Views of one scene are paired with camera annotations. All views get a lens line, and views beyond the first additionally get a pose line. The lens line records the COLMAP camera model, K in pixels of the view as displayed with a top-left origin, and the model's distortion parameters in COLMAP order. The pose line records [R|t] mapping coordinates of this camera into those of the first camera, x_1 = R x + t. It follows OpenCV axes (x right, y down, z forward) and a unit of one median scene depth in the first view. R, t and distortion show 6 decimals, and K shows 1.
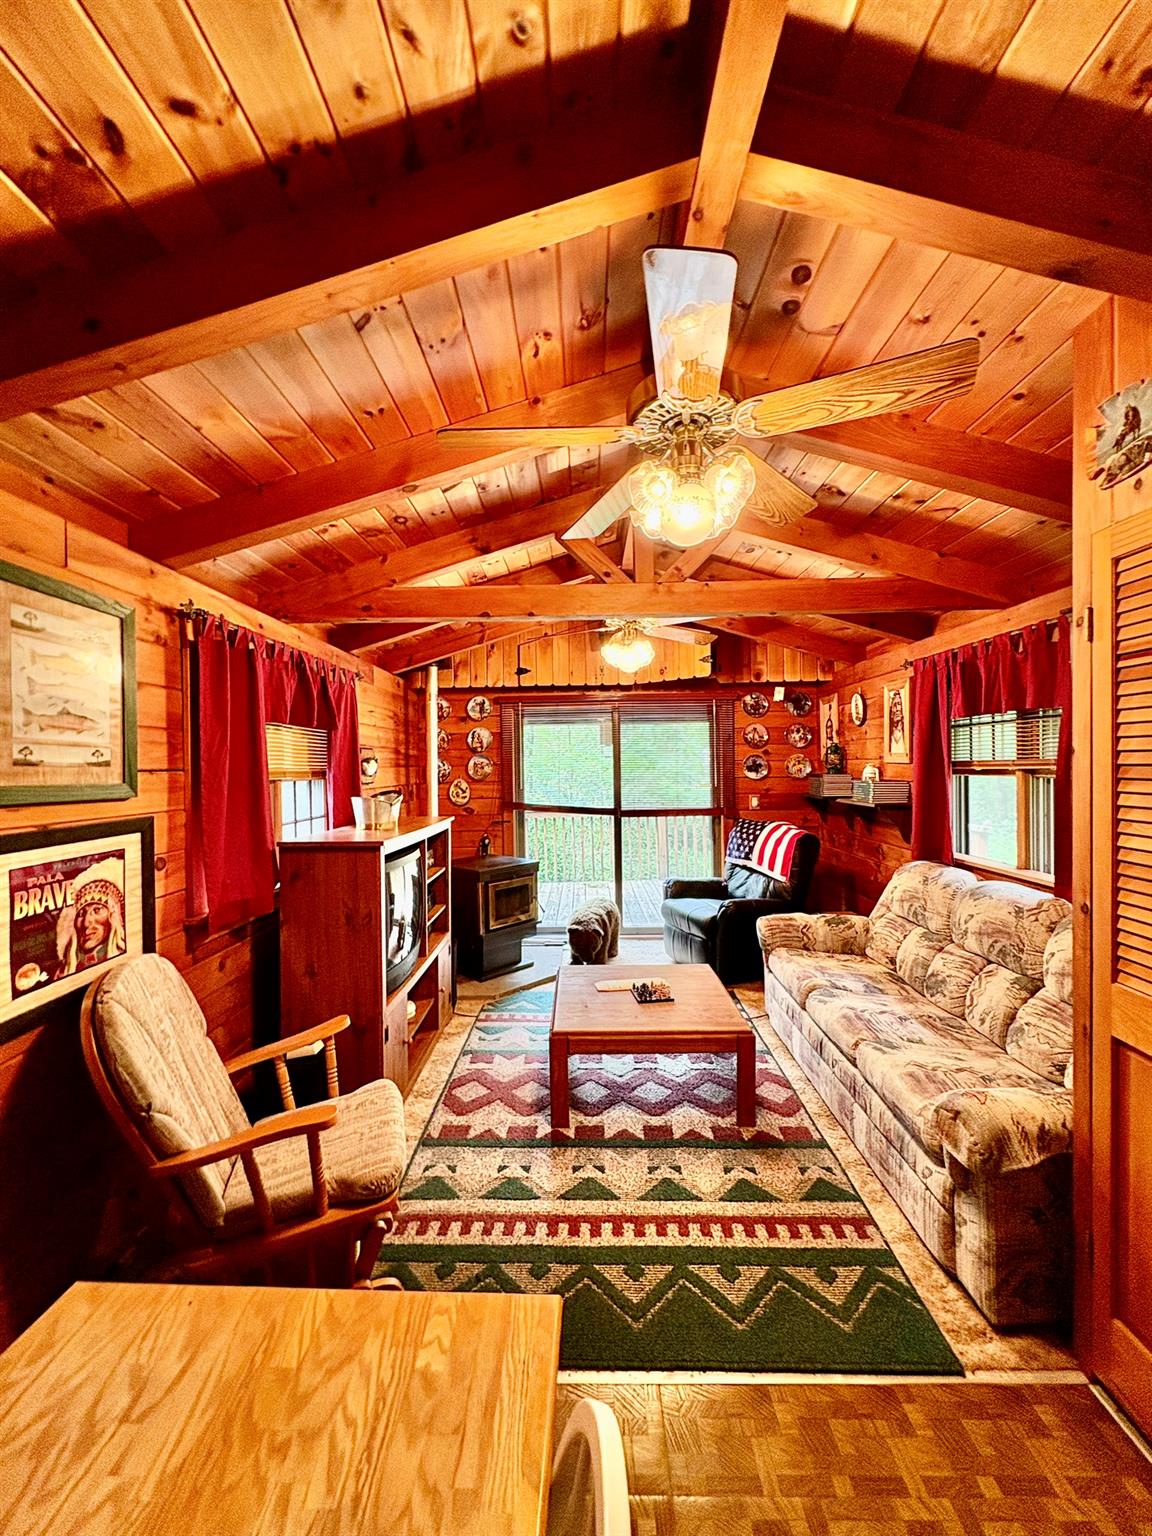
lens RADIAL K [[609.1, 0, 574.3], [0, 609.1, 767.7], [0, 0, 1]] dist [-0.000177, -0.000268]
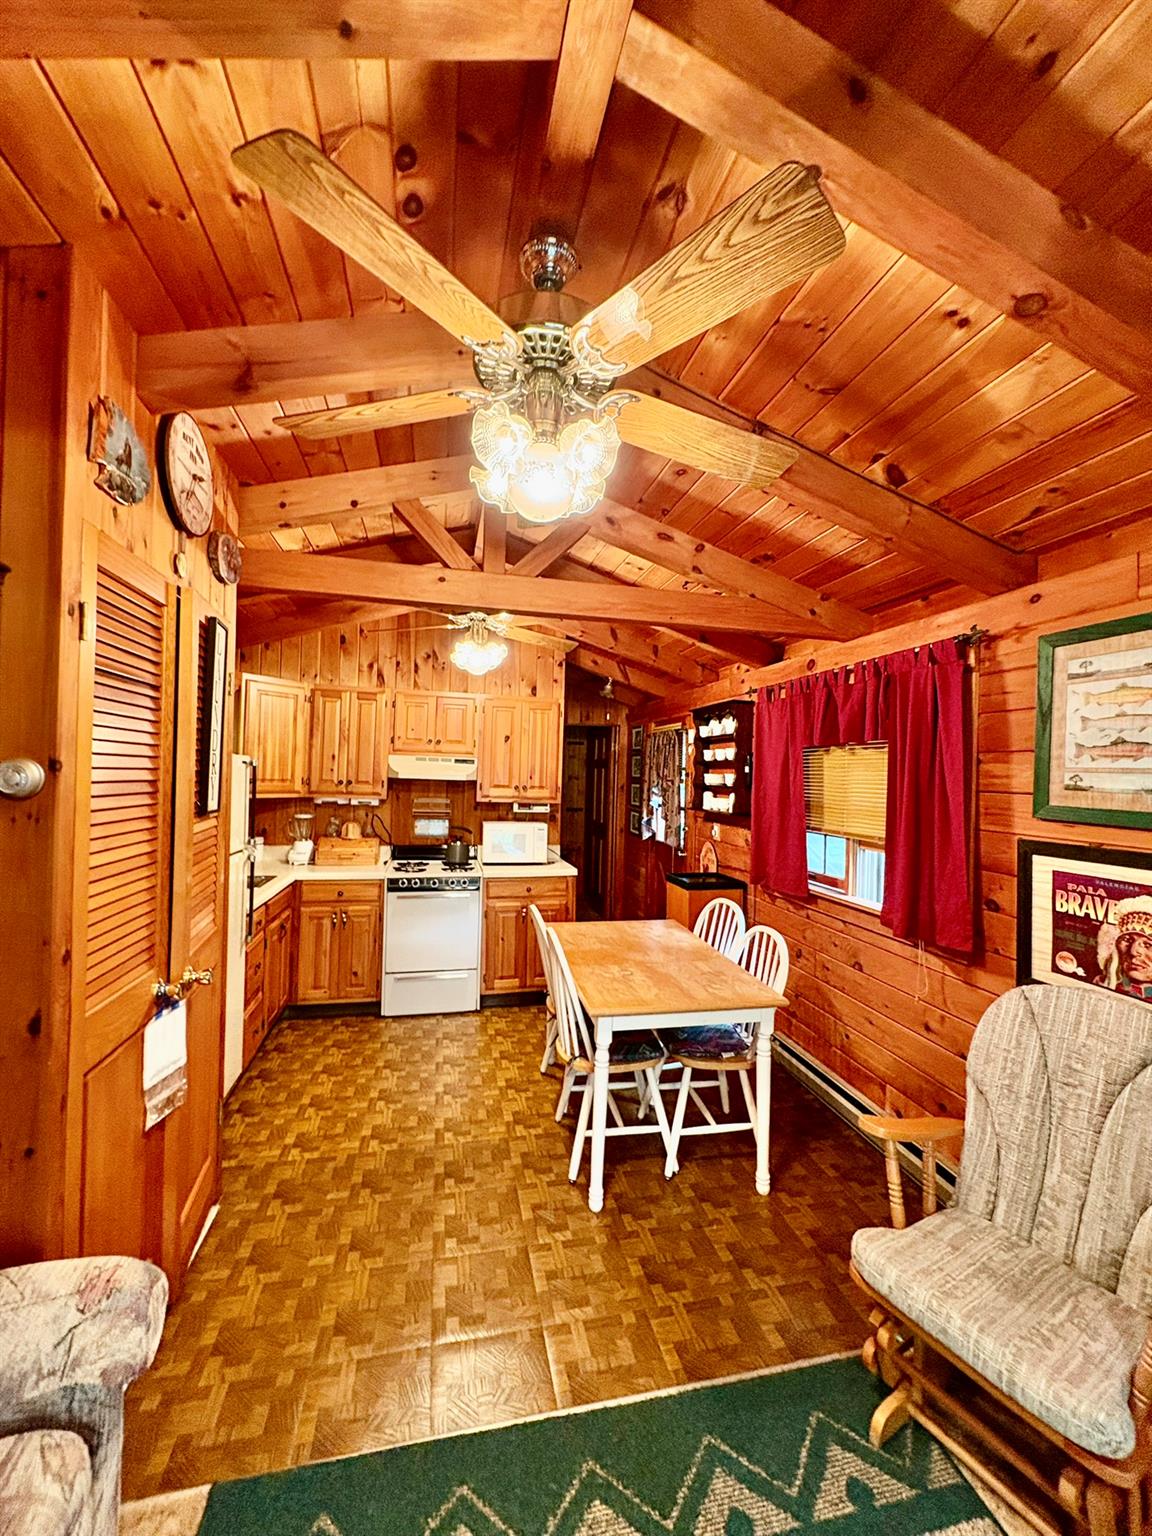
lens RADIAL K [[609.1, 0, 574.3], [0, 609.1, 767.7], [0, 0, 1]] dist [-0.000177, -0.000268]
pose [[-0.971761, -0.012759, -0.235620, 0.199771], [-0.013171, 0.999913, 0.000176, -0.019882], [0.235598, 0.003274, -0.971845, 1.089440]]
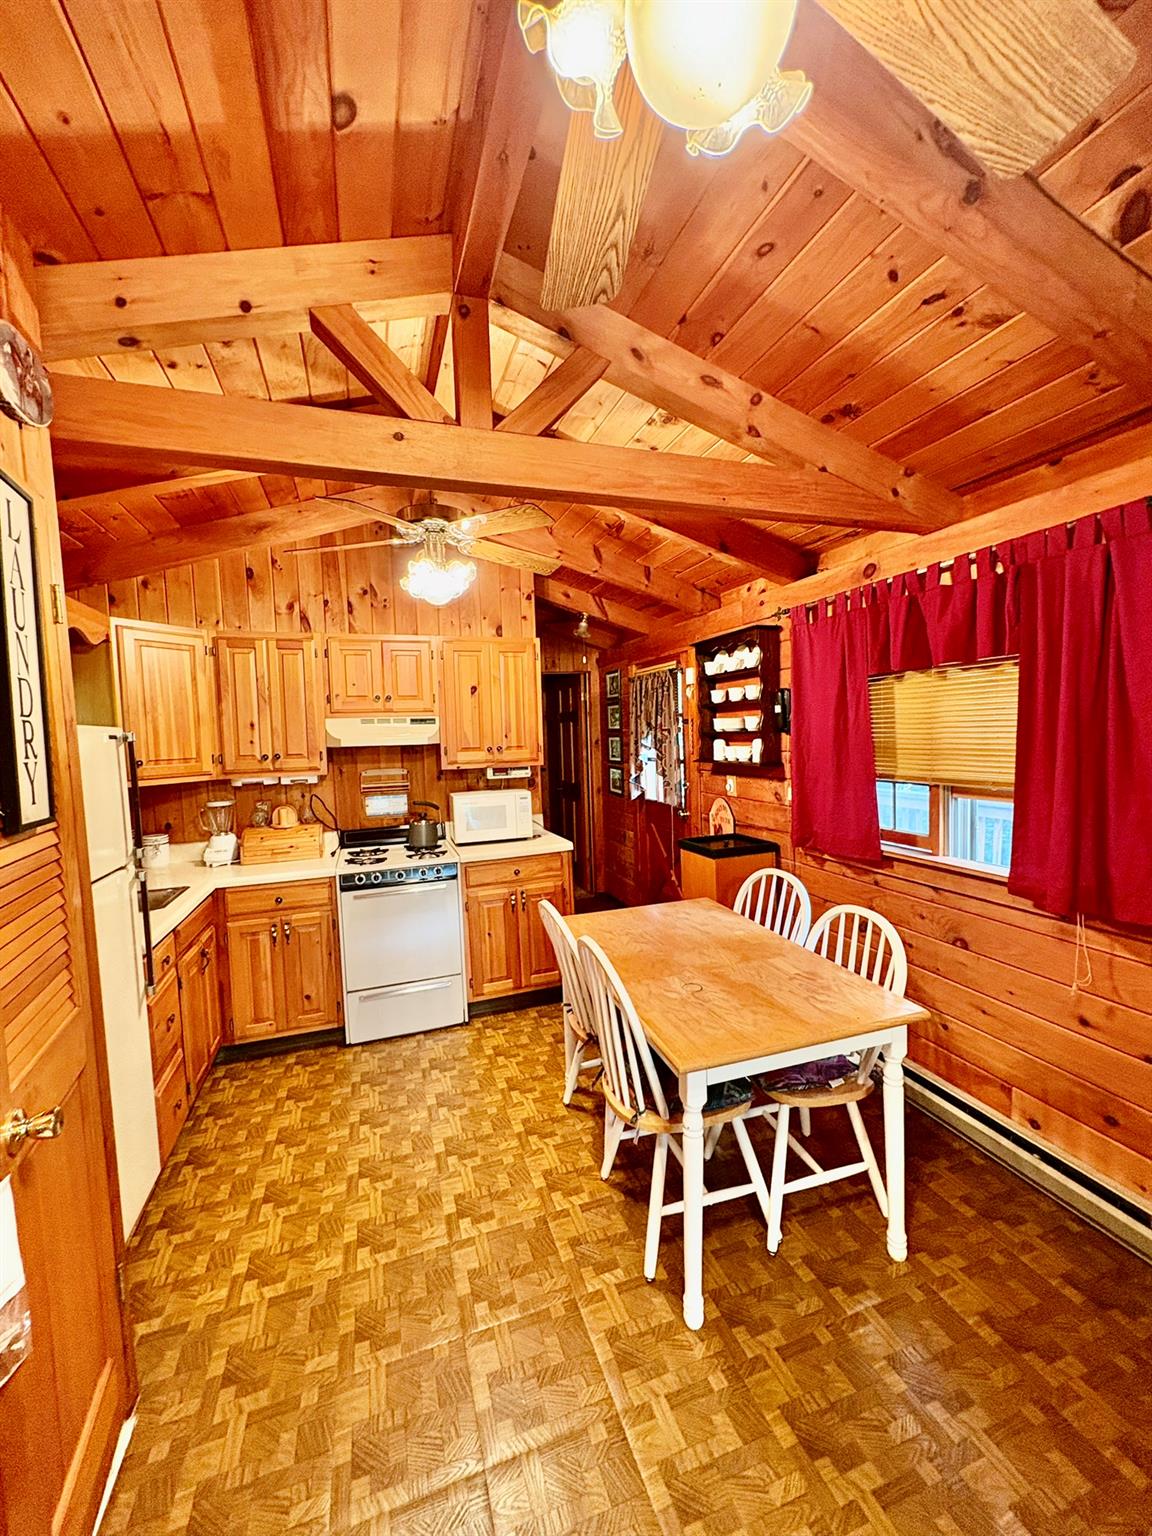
lens RADIAL K [[609.1, 0, 574.3], [0, 609.1, 767.7], [0, 0, 1]] dist [-0.000177, -0.000268]
pose [[-0.939729, 0.068831, -0.334919, 0.240461], [0.047246, 0.996272, 0.072186, -0.012136], [0.338639, 0.052012, -0.939478, 0.792438]]
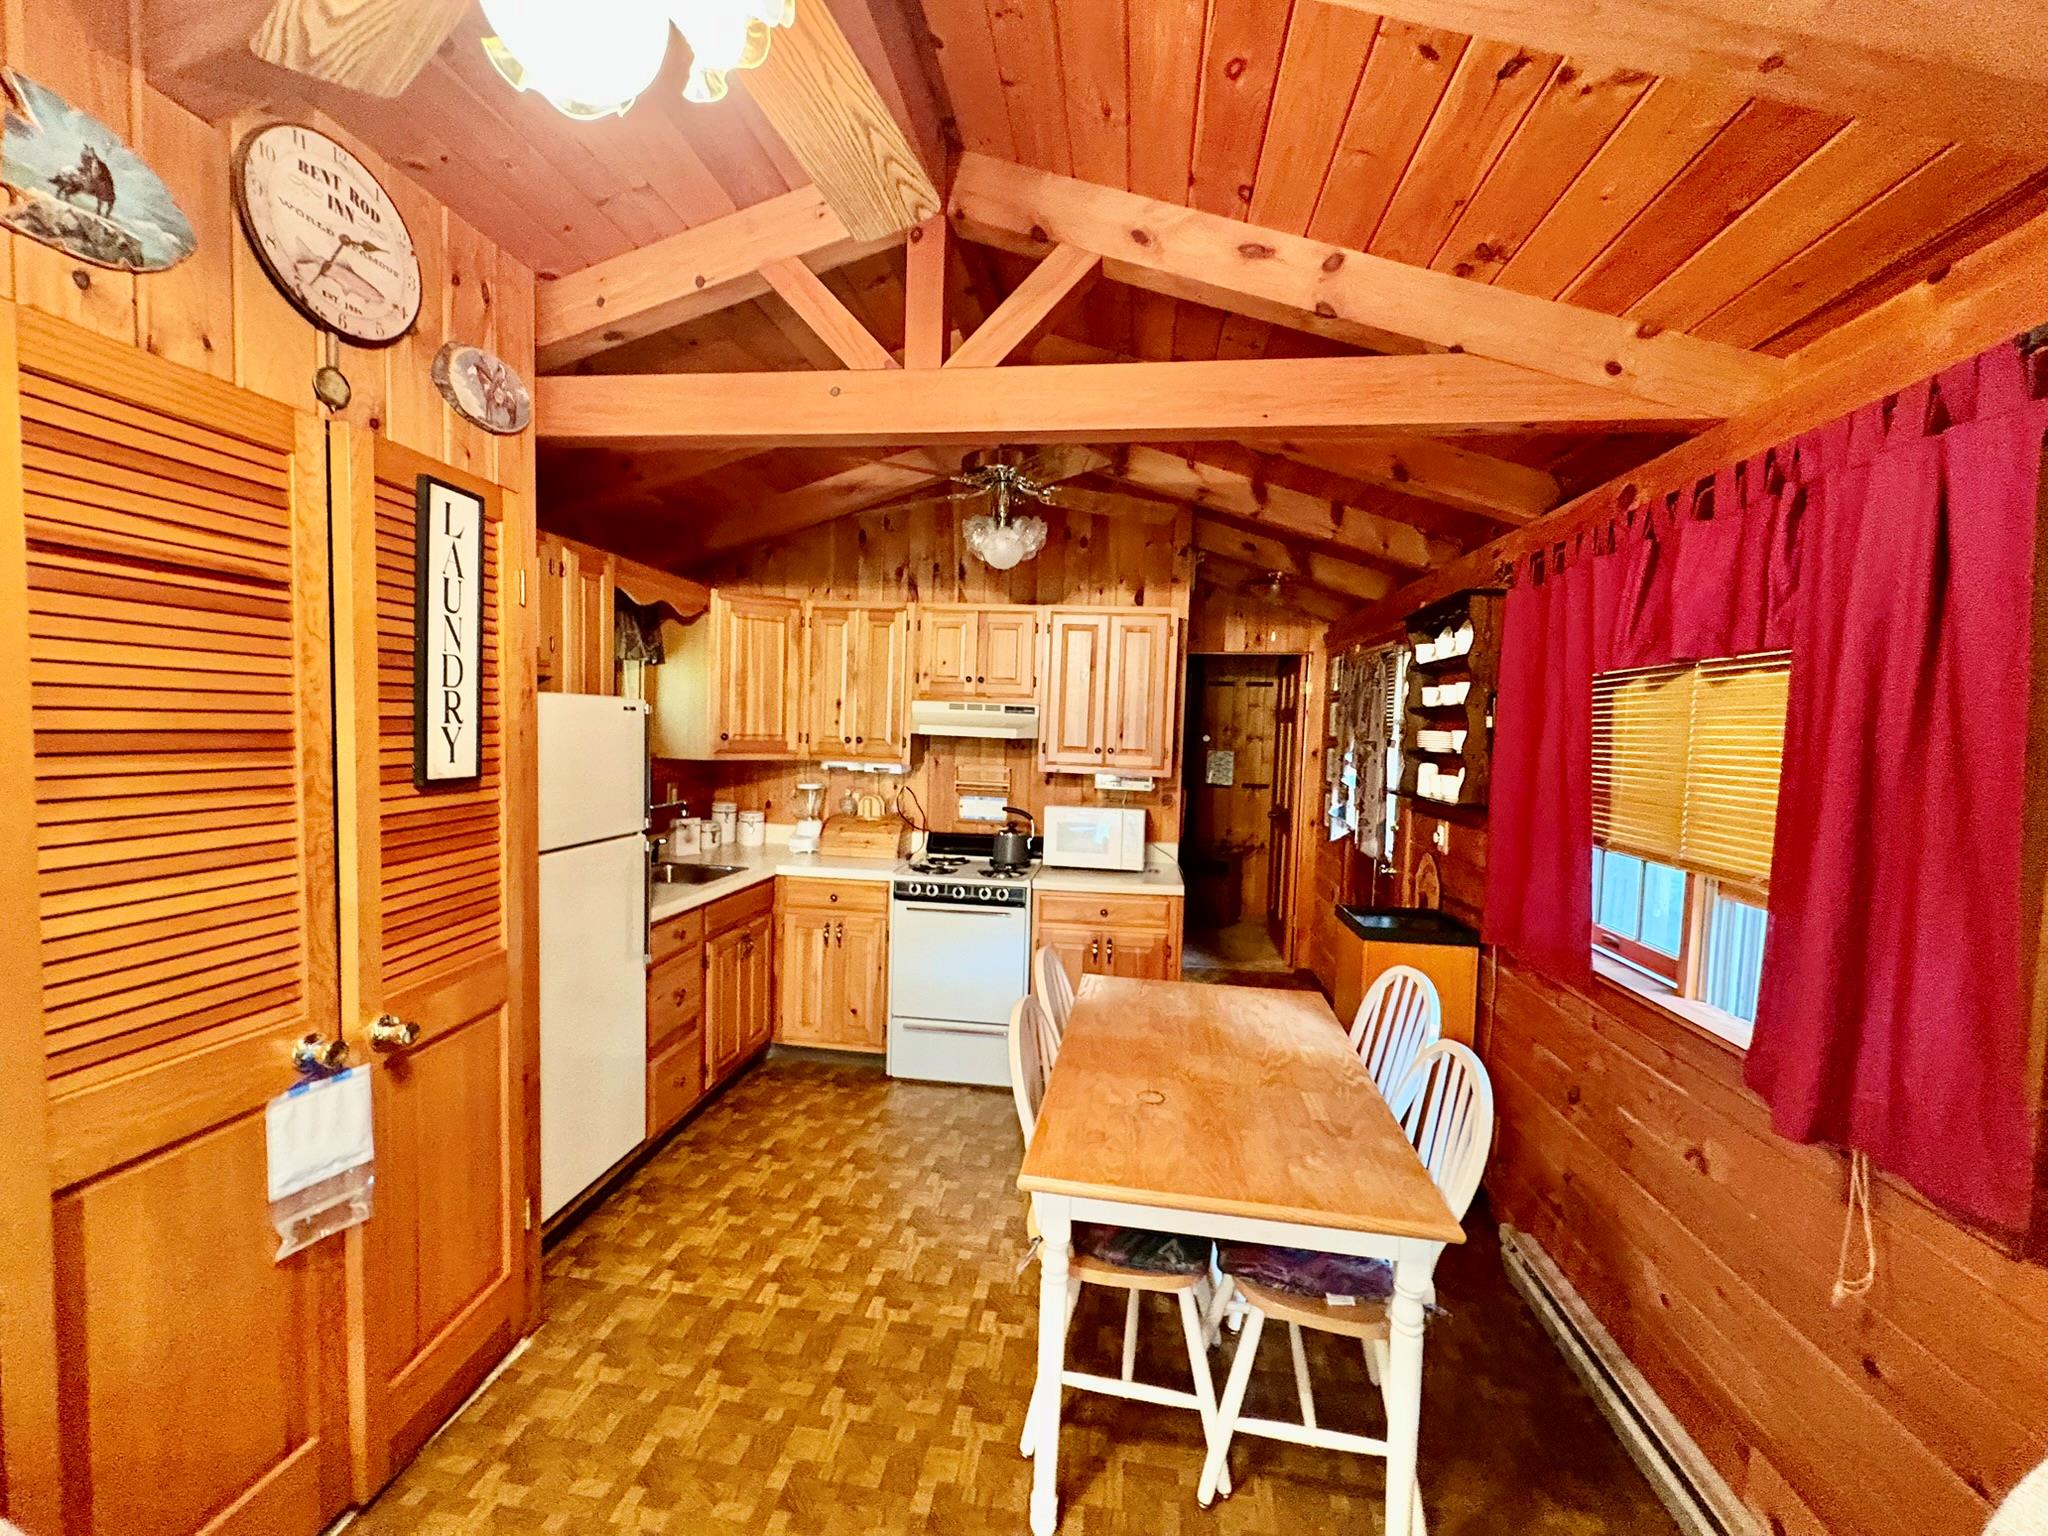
lens RADIAL K [[812.2, 0, 1024.3], [0, 812.2, 767.2], [0, 0, 1]] dist [-0.000177, -0.000268]
pose [[-0.992828, -0.021571, 0.117592, -0.069132], [-0.014808, 0.998202, 0.058085, -0.015118], [-0.118634, 0.055927, -0.991362, 0.860845]]
